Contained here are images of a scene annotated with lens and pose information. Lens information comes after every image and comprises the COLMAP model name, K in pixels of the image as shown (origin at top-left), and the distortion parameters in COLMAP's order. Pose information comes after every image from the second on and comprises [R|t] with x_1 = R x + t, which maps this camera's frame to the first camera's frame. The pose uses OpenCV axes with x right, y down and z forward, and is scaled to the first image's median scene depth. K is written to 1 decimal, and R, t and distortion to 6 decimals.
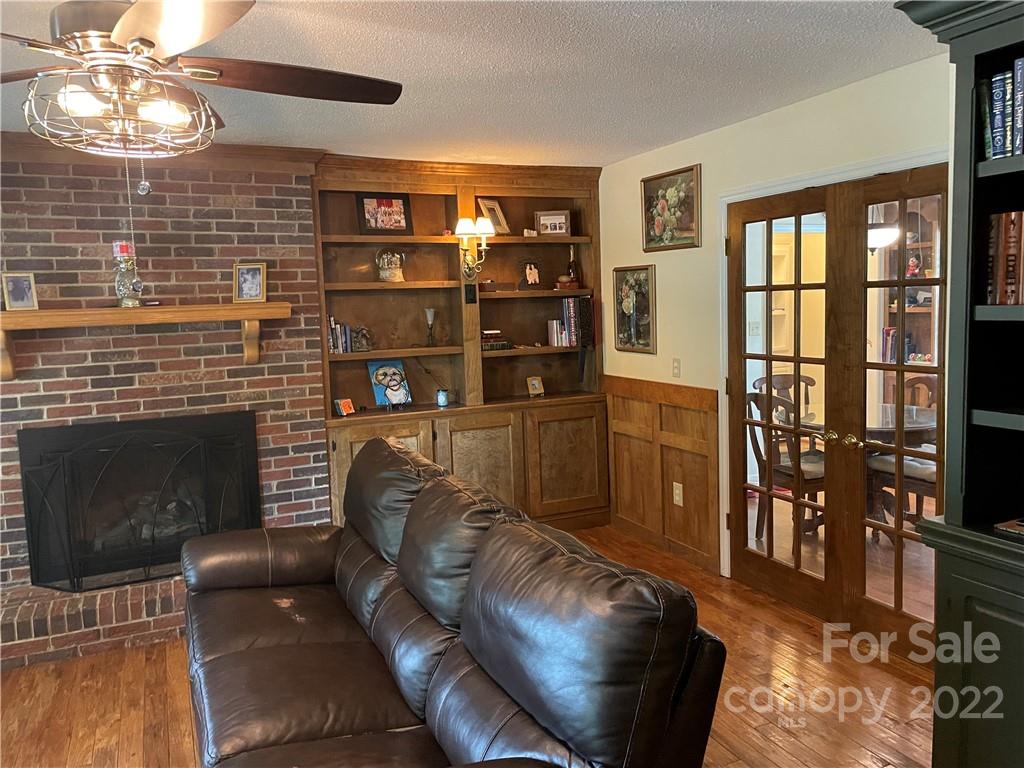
lens RADIAL K [[766.2, 0, 516.5], [0, 766.2, 371.7], [0, 0, 1]] dist [0.082364, -0.110877]
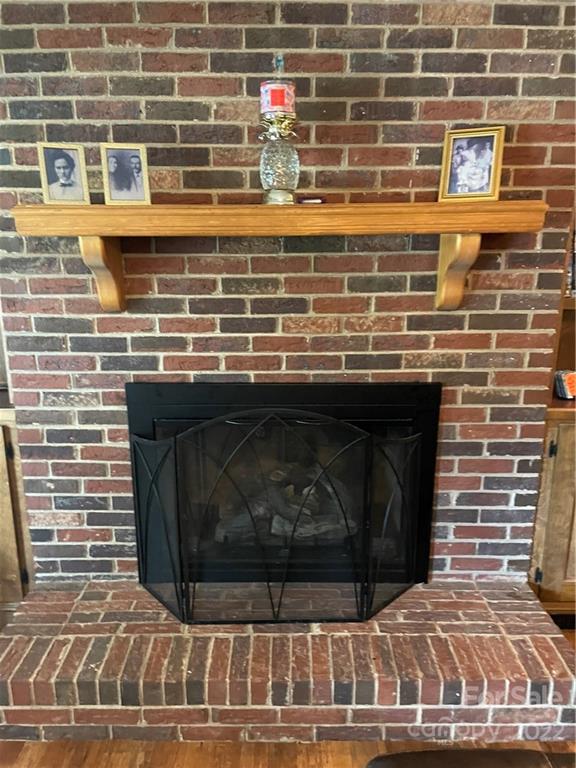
lens RADIAL K [[580.8, 0, 276.1], [0, 580.8, 396.6], [0, 0, 1]] dist [0.092463, -0.124516]
pose [[0.901468, 0.144145, -0.408138, -0.268477], [-0.066771, 0.977944, 0.197908, -0.025631], [0.427664, -0.151156, 0.891210, 0.523421]]
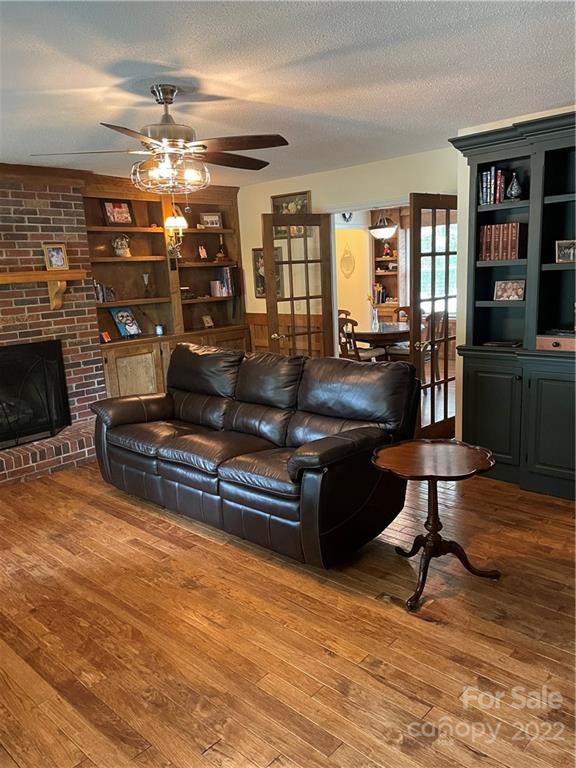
lens RADIAL K [[580.5, 0, 289.6], [0, 580.5, 379.6], [0, 0, 1]] dist [0.086660, -0.115947]
pose [[0.926436, -0.082613, 0.367275, -0.357272], [0.051415, 0.994249, 0.093949, 0.043824], [-0.372924, -0.068154, 0.925355, -0.295674]]
